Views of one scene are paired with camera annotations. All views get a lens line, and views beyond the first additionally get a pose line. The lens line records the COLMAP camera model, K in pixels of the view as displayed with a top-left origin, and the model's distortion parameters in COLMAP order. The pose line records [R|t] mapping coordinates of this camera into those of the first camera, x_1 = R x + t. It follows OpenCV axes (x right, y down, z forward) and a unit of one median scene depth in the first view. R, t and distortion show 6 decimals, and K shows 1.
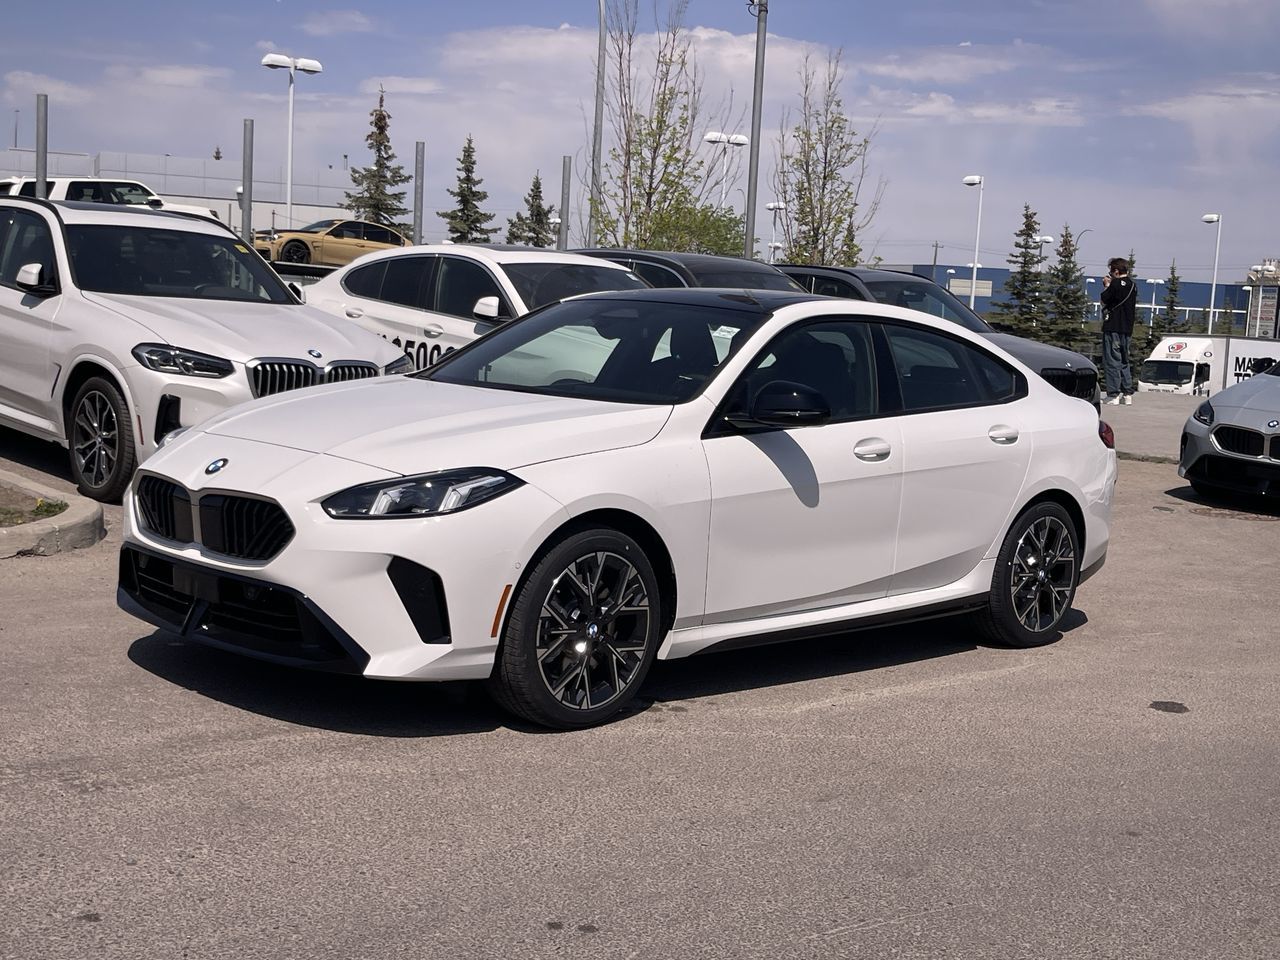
lens RADIAL K [[1655.6, 0, 623.5], [0, 1655.6, 478.5], [0, 0, 1]] dist [0.039310, 0.000000]
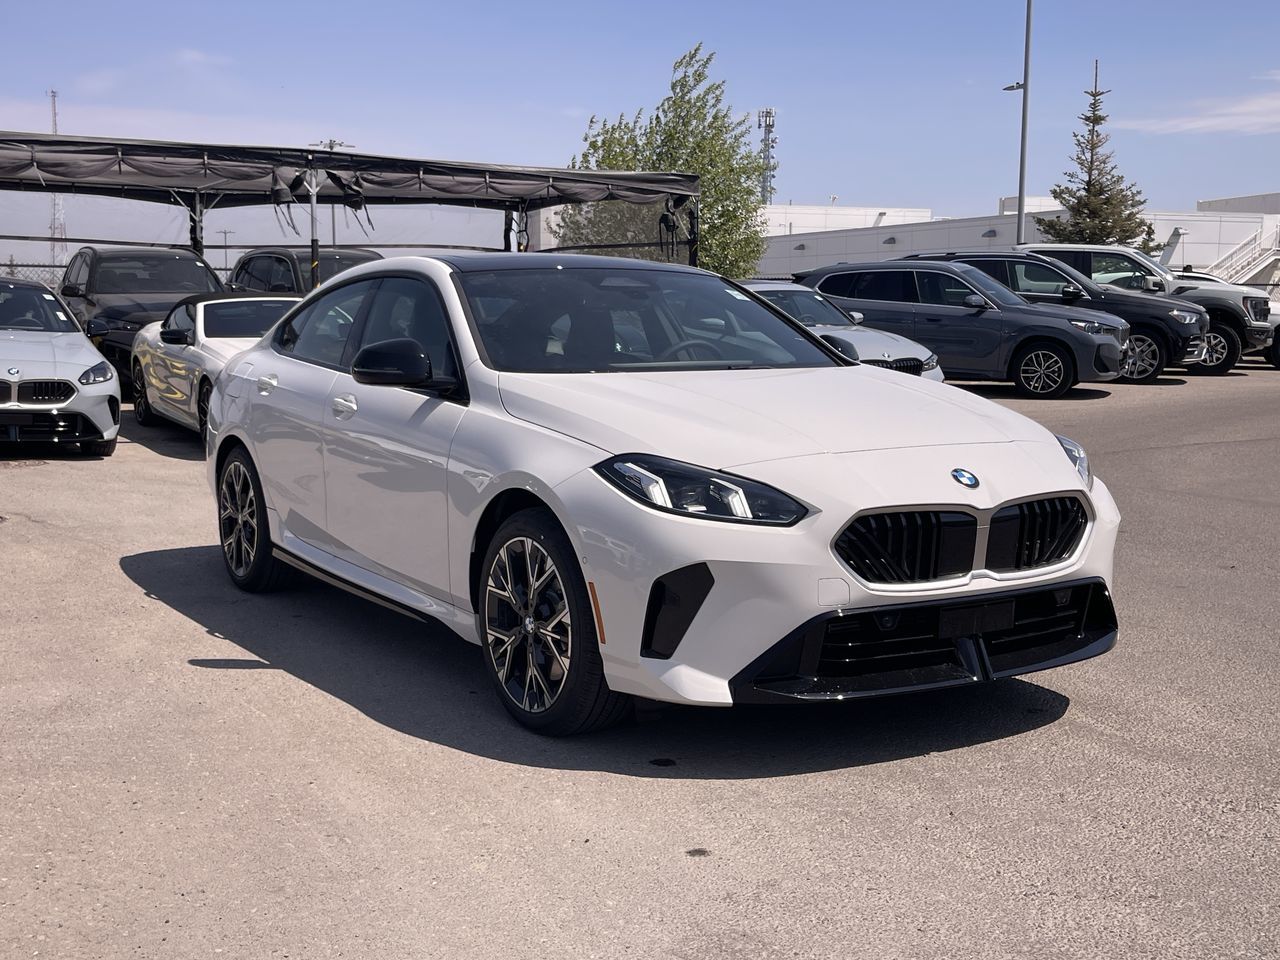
lens RADIAL K [[1493.8, 0, 623.1], [0, 1493.8, 499.7], [0, 0, 1]] dist [0.038078, 0.000000]
pose [[0.234482, -0.181789, 0.954972, -0.794070], [0.116940, 0.980501, 0.157936, -0.107523], [-0.965061, 0.074641, 0.251169, 0.761879]]
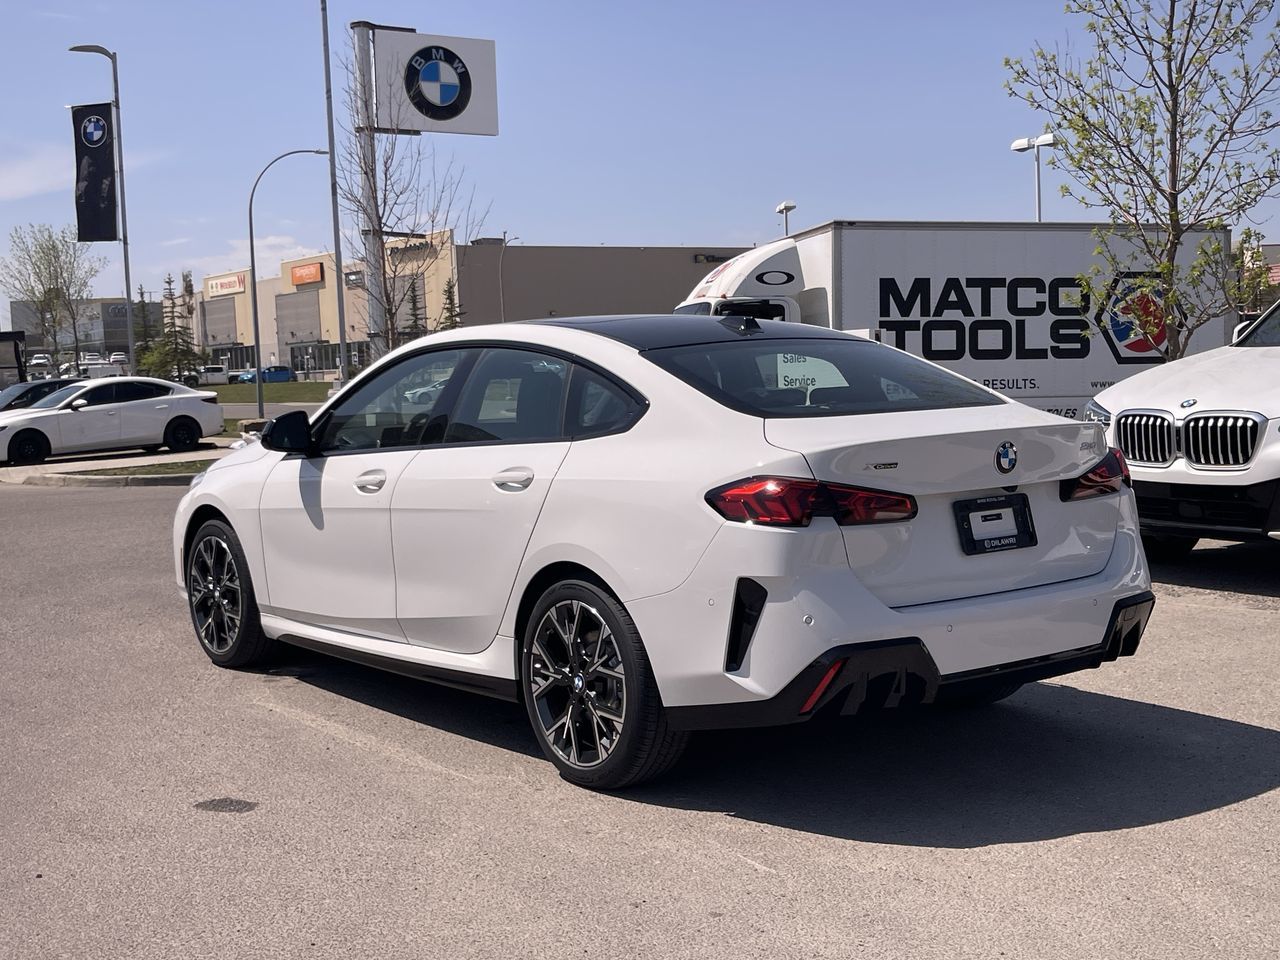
lens RADIAL K [[1655.6, 0, 641.1], [0, 1655.6, 488.0], [0, 0, 1]] dist [0.039310, 0.000000]
pose [[-0.133155, 0.020762, -0.990878, 1.006233], [-0.078641, 0.996407, 0.031445, -0.051965], [0.987970, 0.082111, -0.131044, 1.186783]]
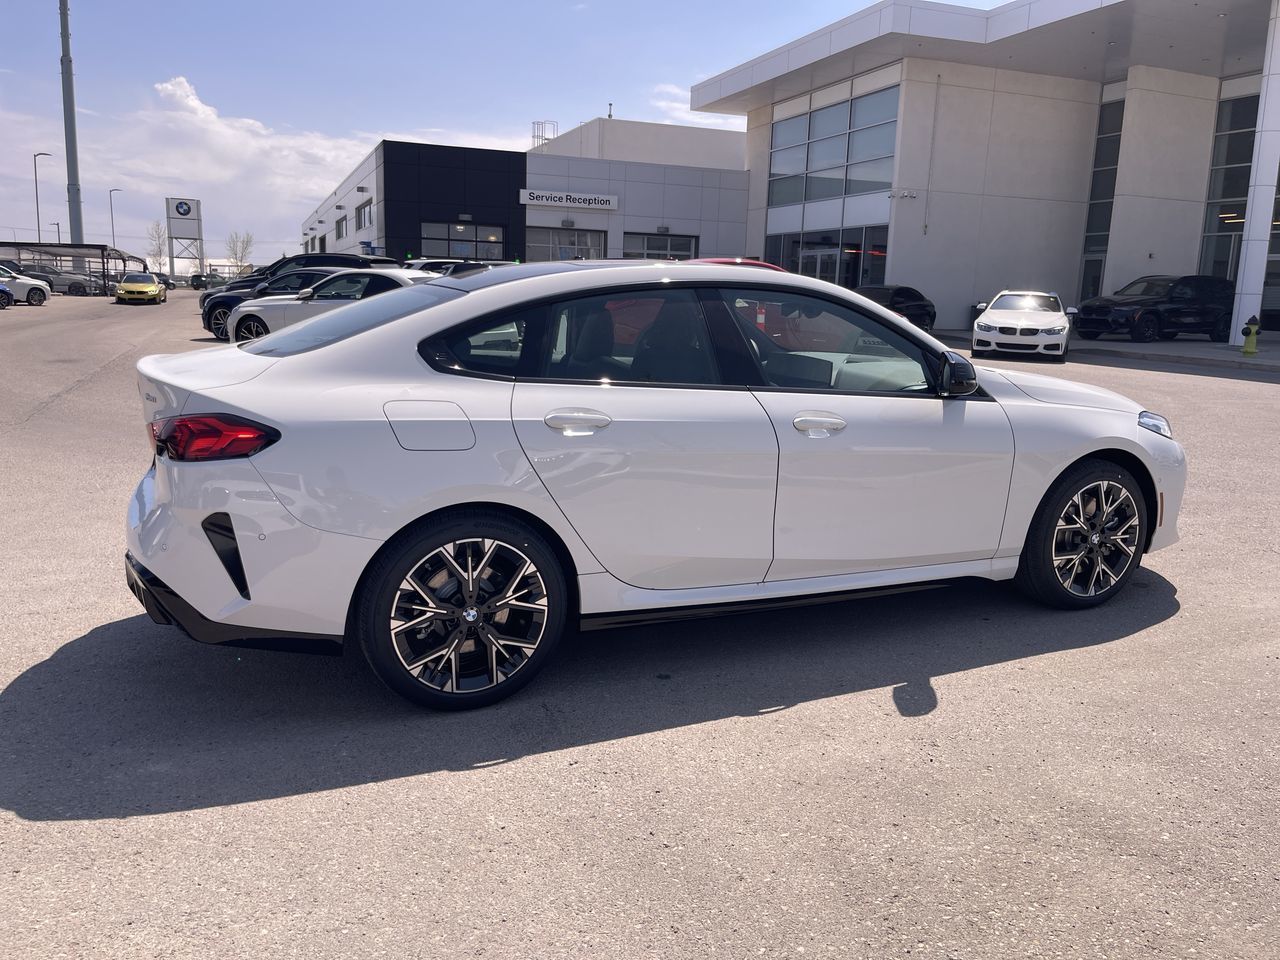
lens RADIAL K [[974.6, 0, 627.4], [0, 974.6, 489.5], [0, 0, 1]] dist [0.044919, -0.060076]
pose [[-0.928728, -0.151951, 0.338193, -0.133288], [-0.038622, 0.946846, 0.319360, -0.176051], [-0.368744, 0.283537, -0.885231, 1.616944]]
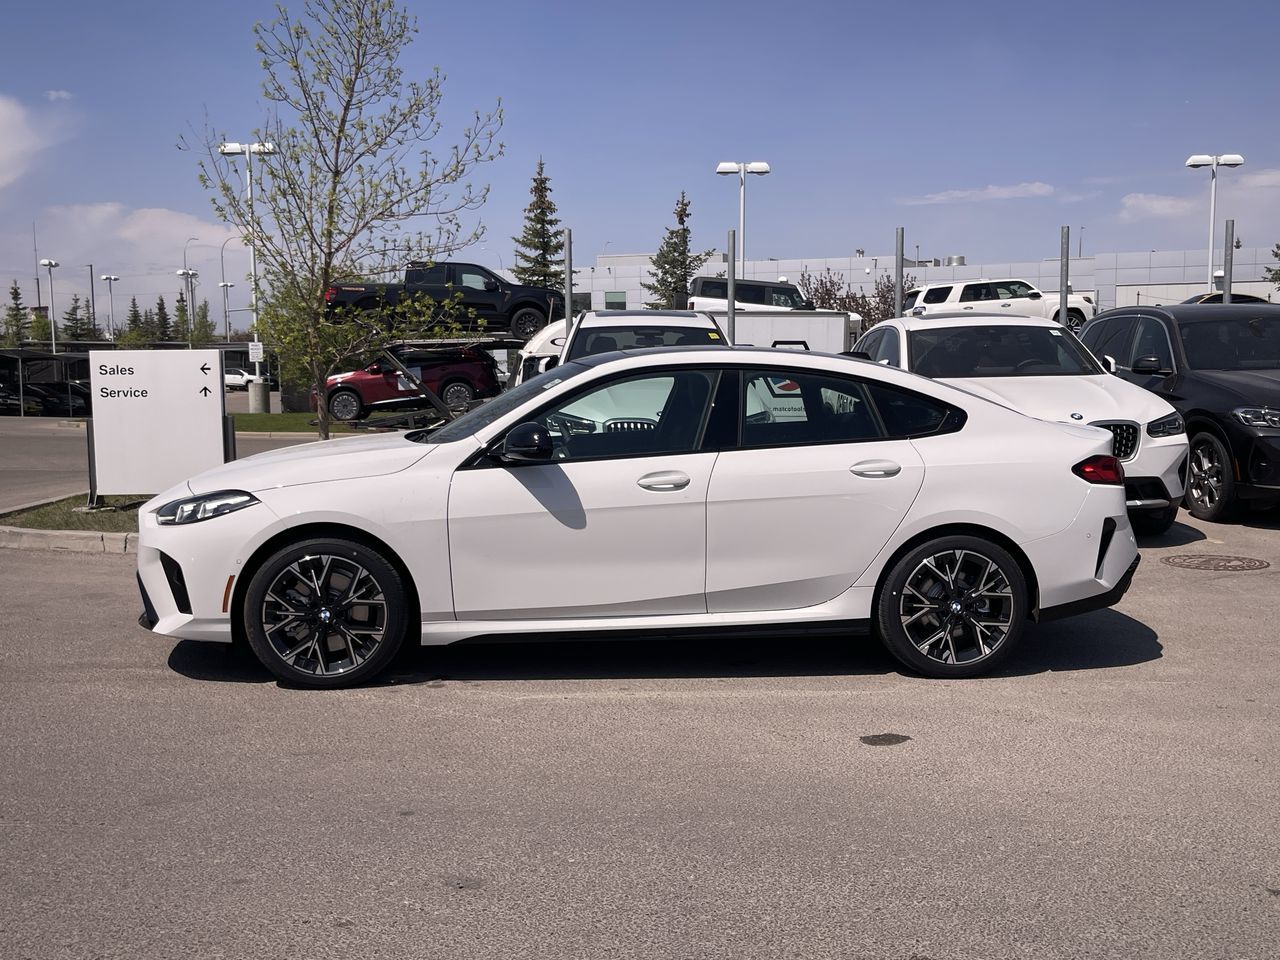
lens RADIAL K [[1322.3, 0, 629.8], [0, 1322.3, 528.2], [0, 0, 1]] dist [0.032415, 0.000000]
pose [[0.761950, 0.021464, -0.647281, 0.663411], [-0.018102, 0.999766, 0.011844, 0.004260], [0.647383, 0.002693, 0.762160, 0.274312]]
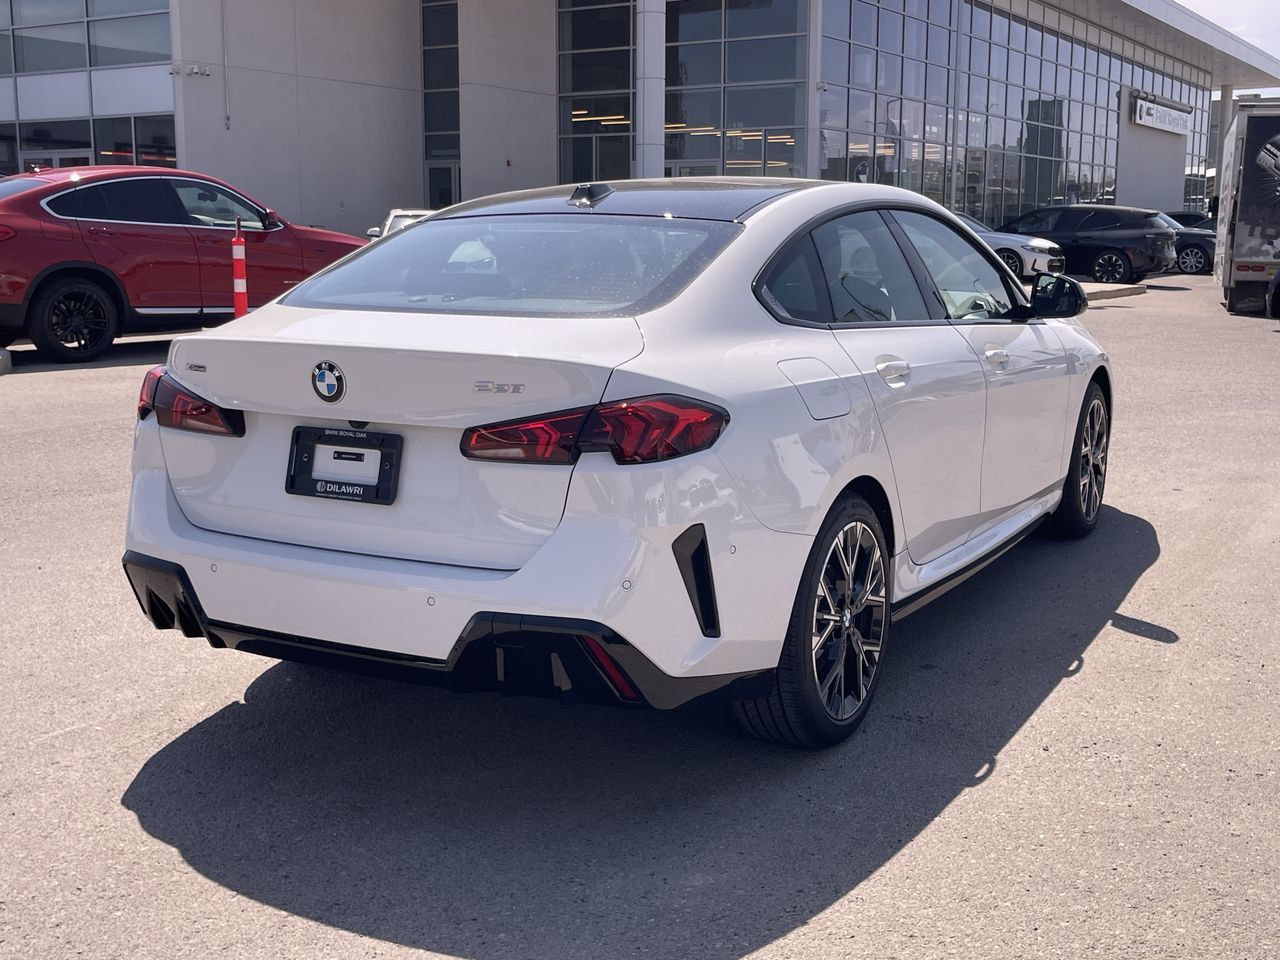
lens RADIAL K [[1480.7, 0, 640.8], [0, 1480.7, 464.3], [0, 0, 1]] dist [0.029201, 0.000000]
pose [[-0.961162, -0.014318, -0.275612, 0.314810], [-0.085688, 0.964782, 0.248705, -0.160158], [0.262345, 0.262663, -0.928538, 1.740368]]
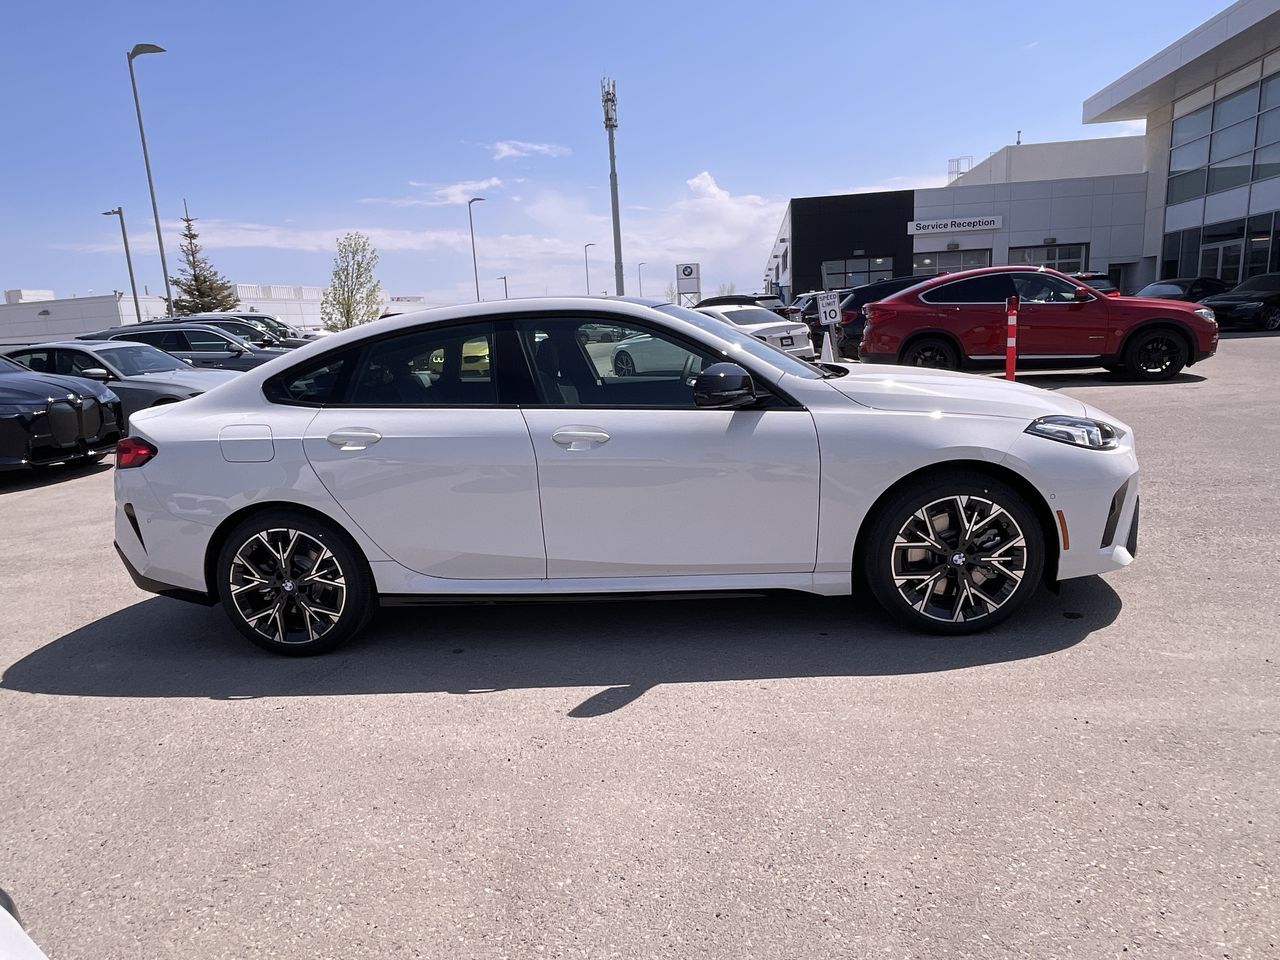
lens RADIAL K [[781.9, 0, 632.2], [0, 781.9, 495.9], [0, 0, 1]] dist [0.005663, -0.009837]
pose [[-0.641883, -0.183194, 0.744598, -0.410439], [0.106442, 0.940354, 0.323115, -0.158072], [-0.759379, 0.286659, -0.584098, 1.358768]]
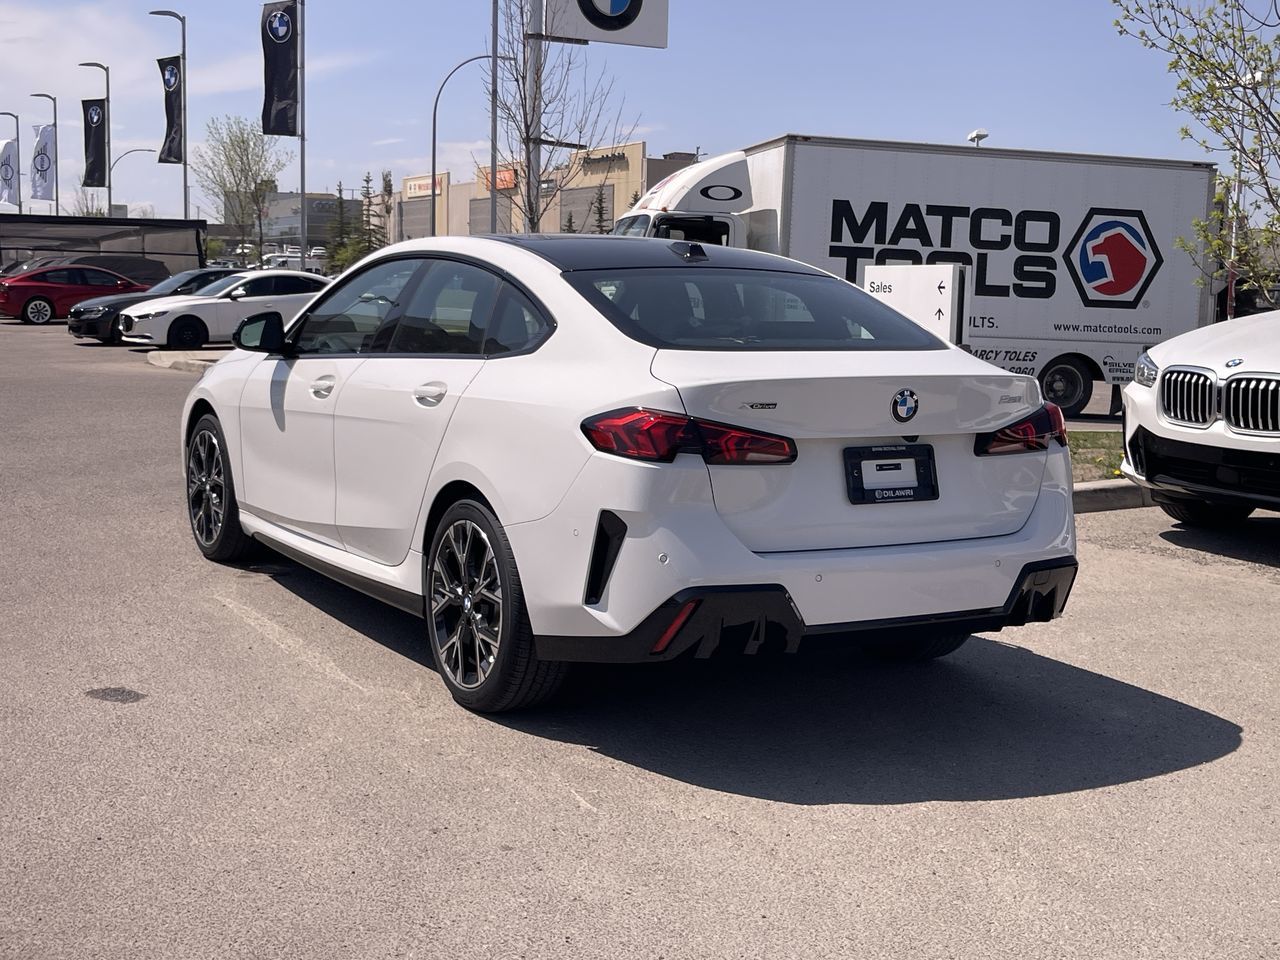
lens RADIAL K [[1655.6, 0, 642.9], [0, 1655.6, 471.8], [0, 0, 1]] dist [0.039310, 0.000000]
pose [[-0.243593, 0.045269, -0.968821, 0.966630], [-0.142855, 0.986340, 0.082006, -0.068619], [0.959299, 0.158377, -0.233798, 1.307502]]
